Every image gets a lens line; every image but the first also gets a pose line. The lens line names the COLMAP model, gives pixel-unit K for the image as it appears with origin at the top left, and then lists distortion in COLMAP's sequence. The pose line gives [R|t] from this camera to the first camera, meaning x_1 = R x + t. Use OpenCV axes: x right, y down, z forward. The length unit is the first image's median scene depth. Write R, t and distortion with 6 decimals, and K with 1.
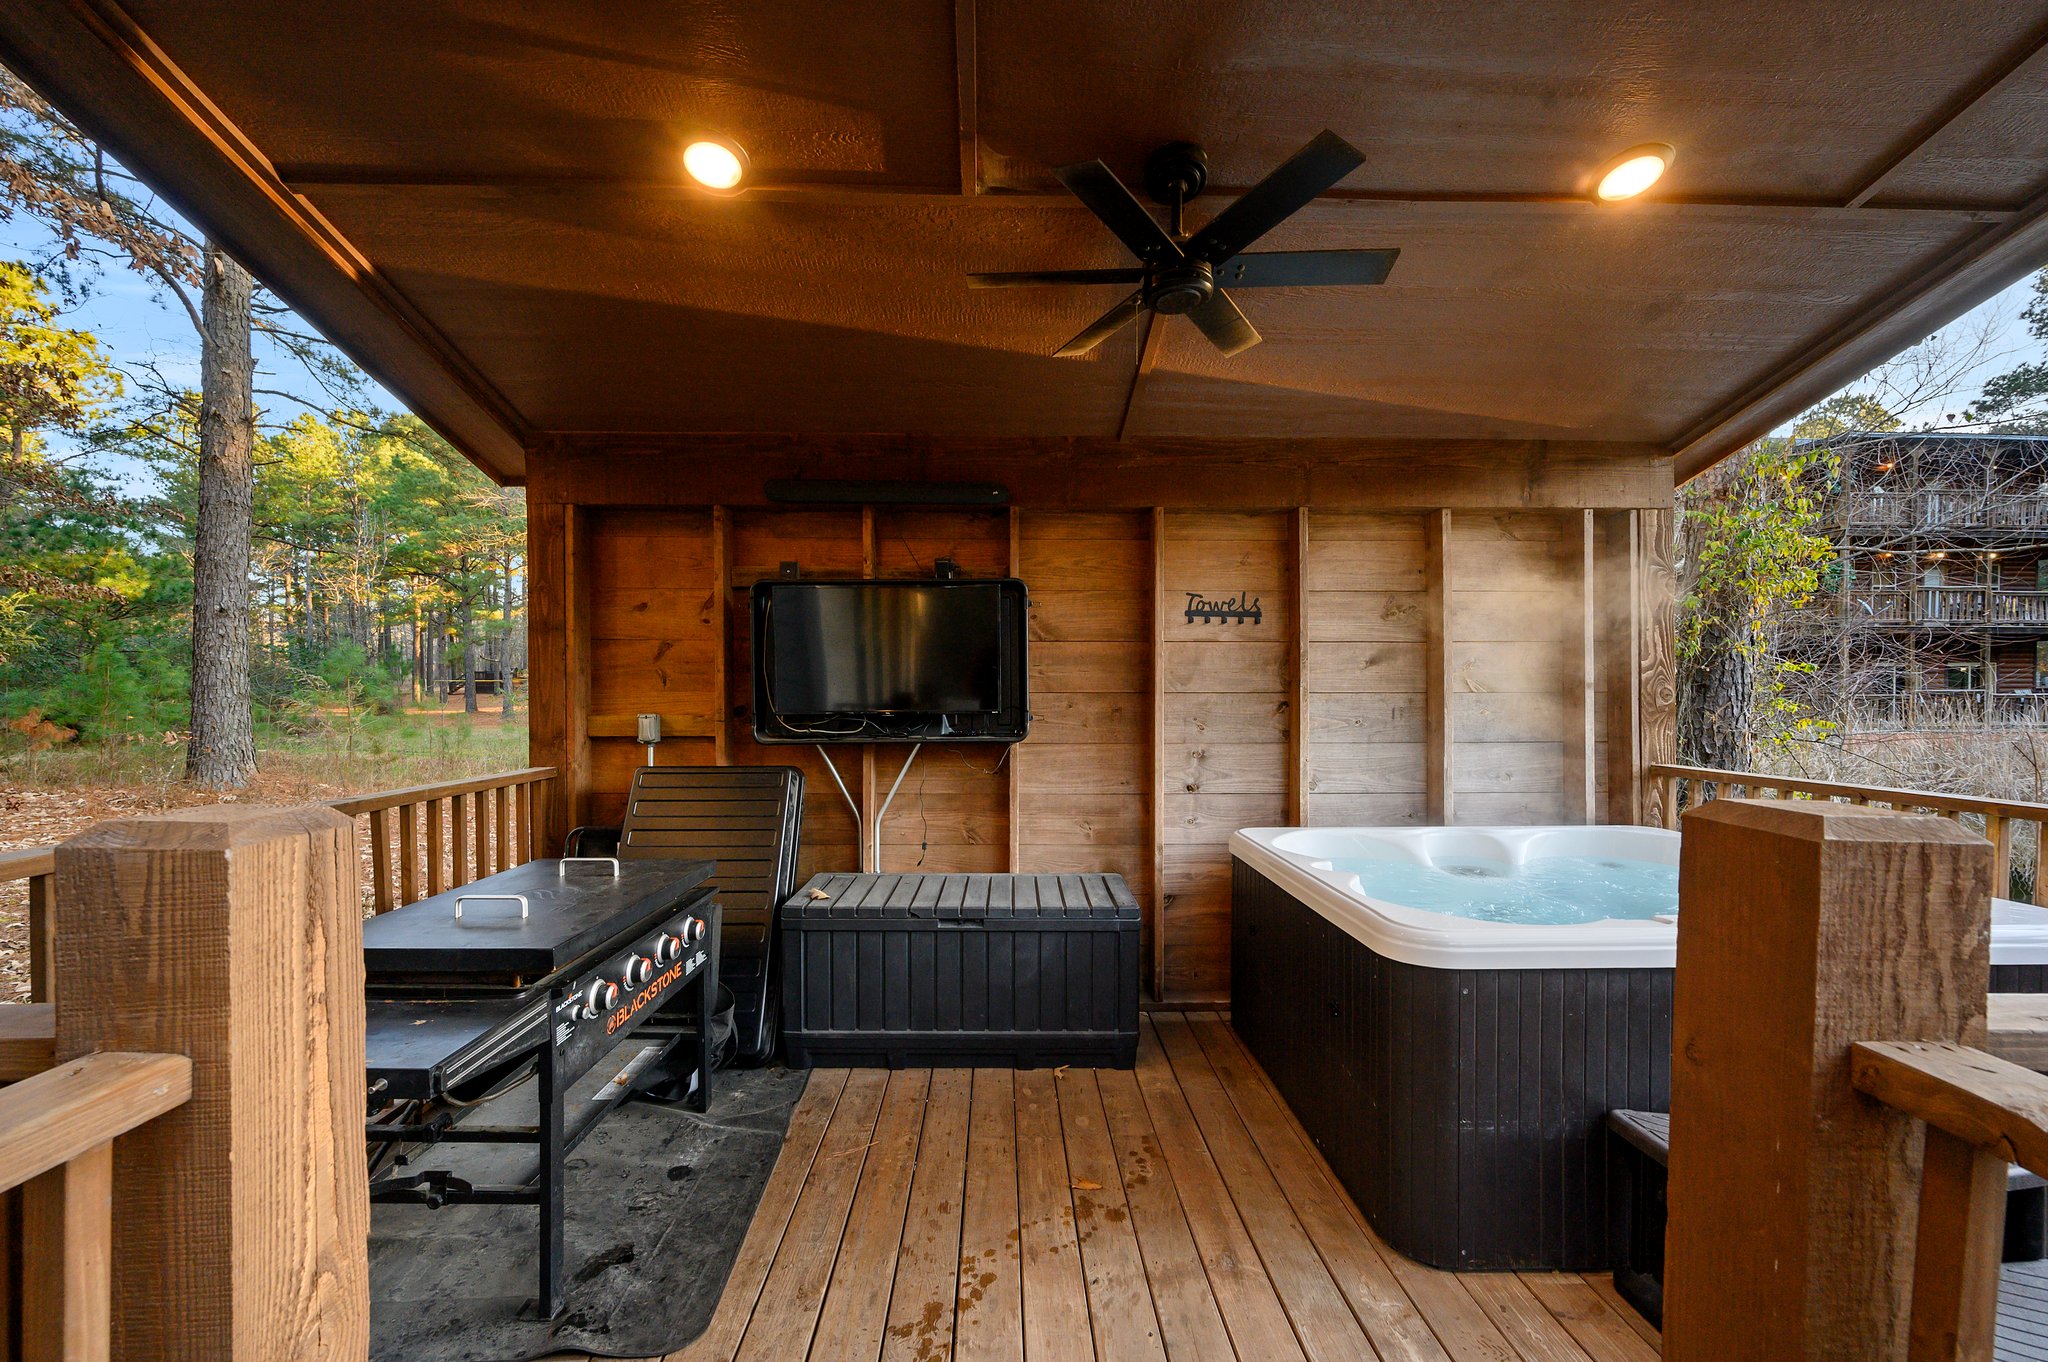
lens RADIAL K [[811.6, 0, 1024.0], [0, 811.6, 681.0], [0, 0, 1]] dist [0.001223, 0.000035]
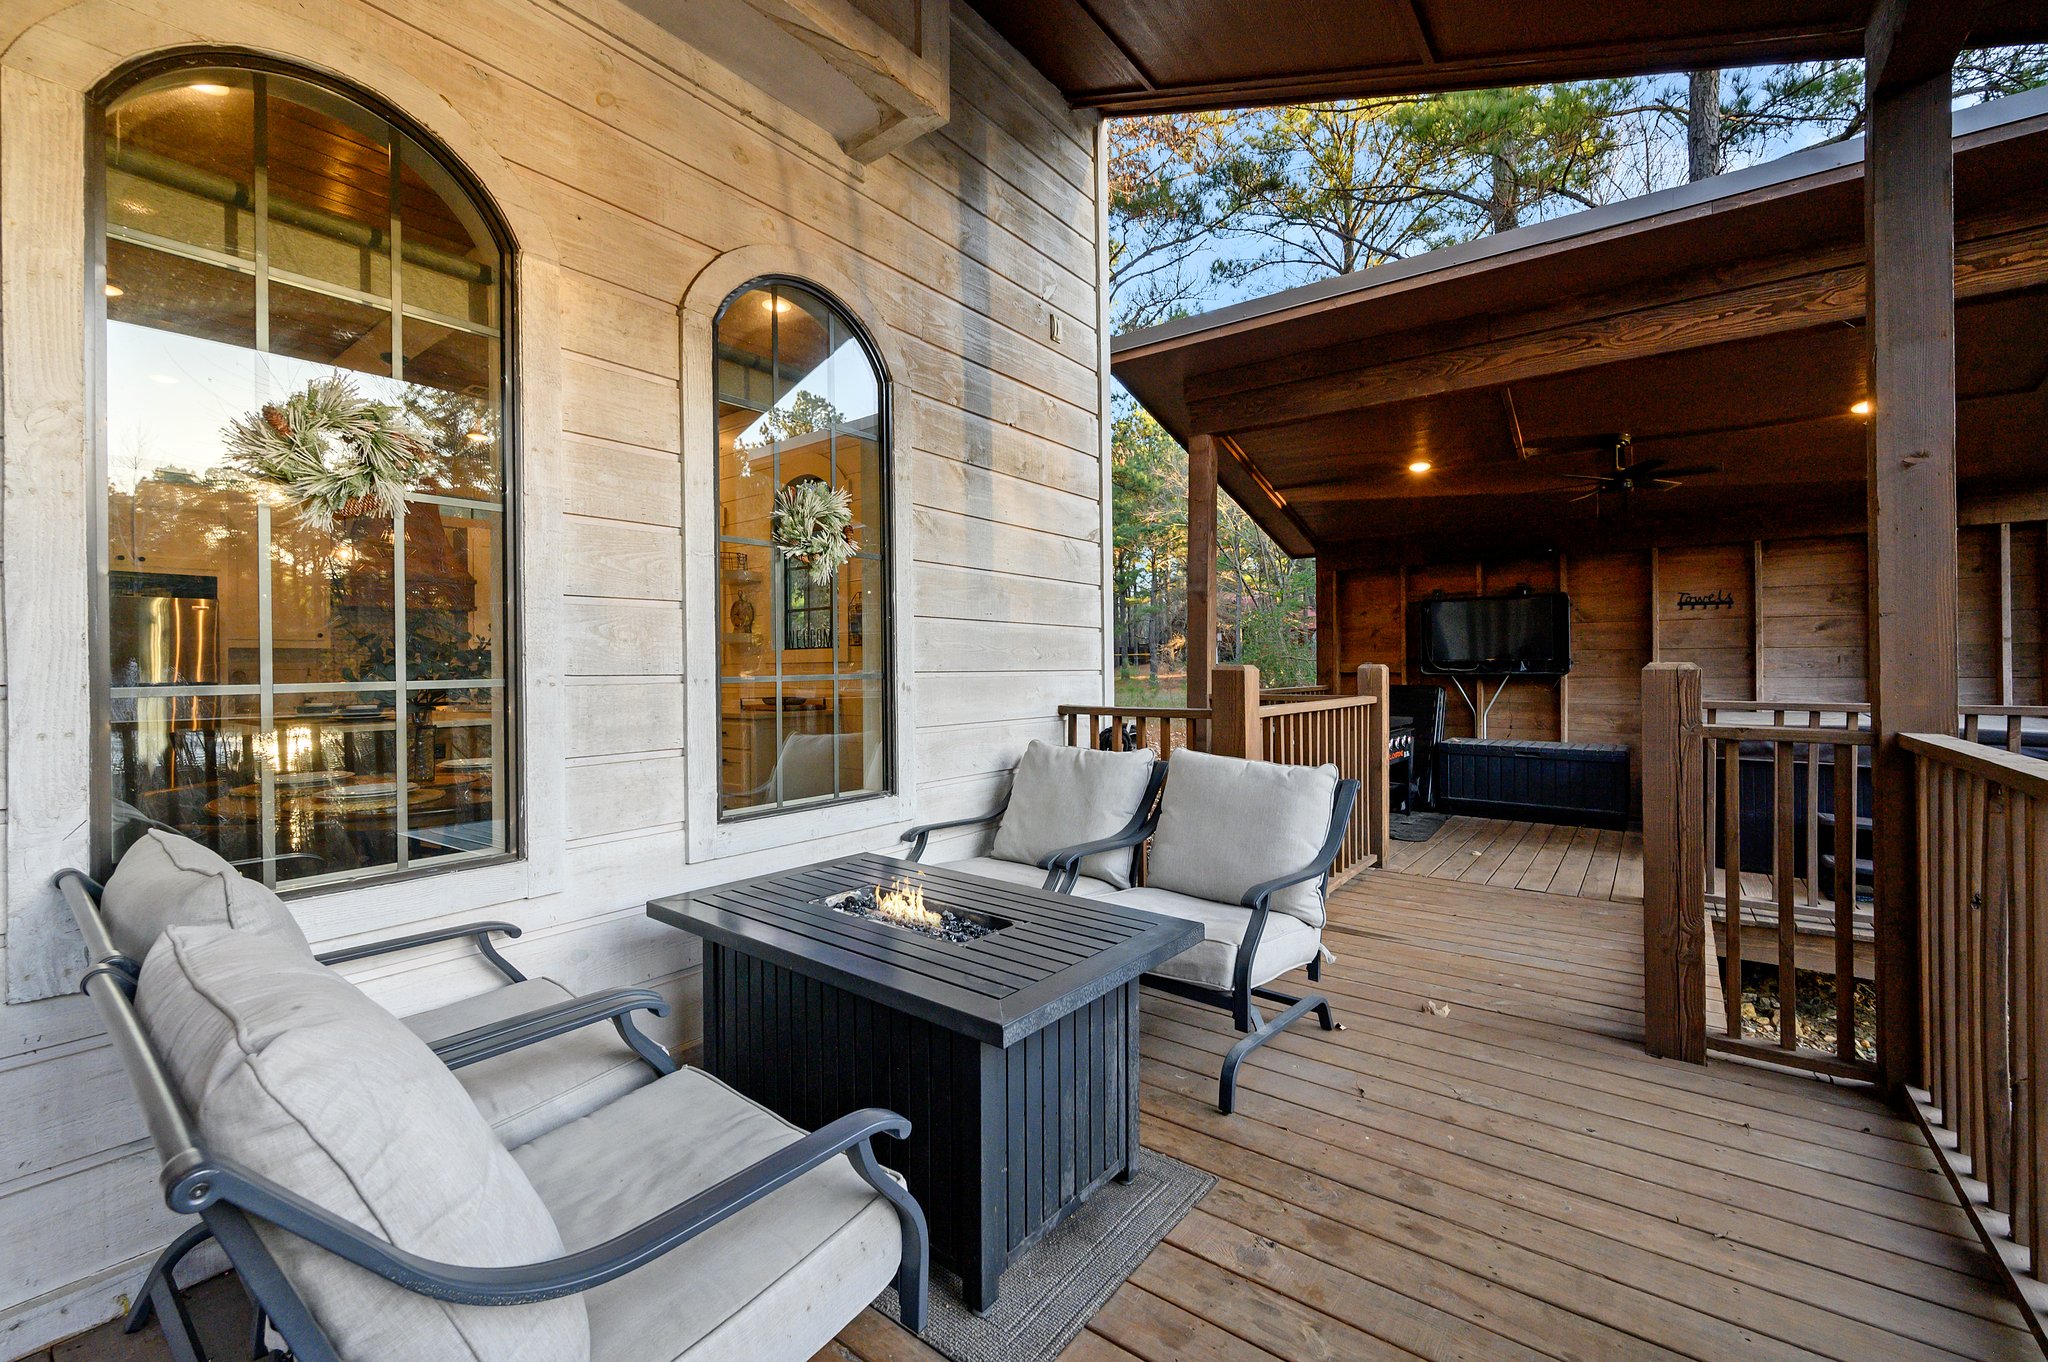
lens RADIAL K [[853.8, 0, 1028.9], [0, 853.8, 674.1], [0, 0, 1]] dist [-0.000059, -0.000003]
pose [[0.781843, 0.001967, -0.623472, 0.255080], [0.013804, 0.999695, 0.020463, 0.012472], [0.623322, -0.024605, 0.781578, -1.356368]]
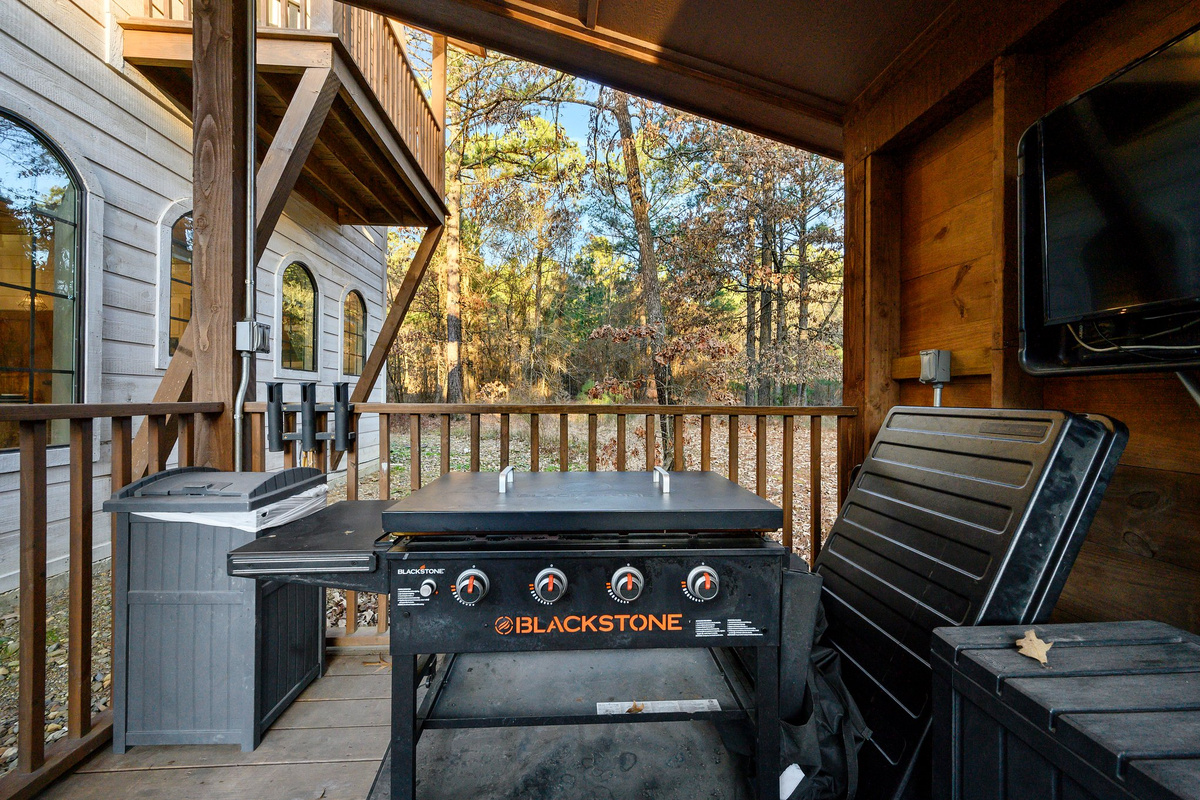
lens RADIAL K [[487.7, 0, 600.0], [0, 487.7, 400.0], [0, 0, 1]] dist [0.000840, 0.000548]
pose [[0.048714, 0.003354, -0.998807, 0.047315], [0.015965, 0.999864, 0.004137, 0.085286], [0.998685, -0.016147, 0.048654, 0.607940]]
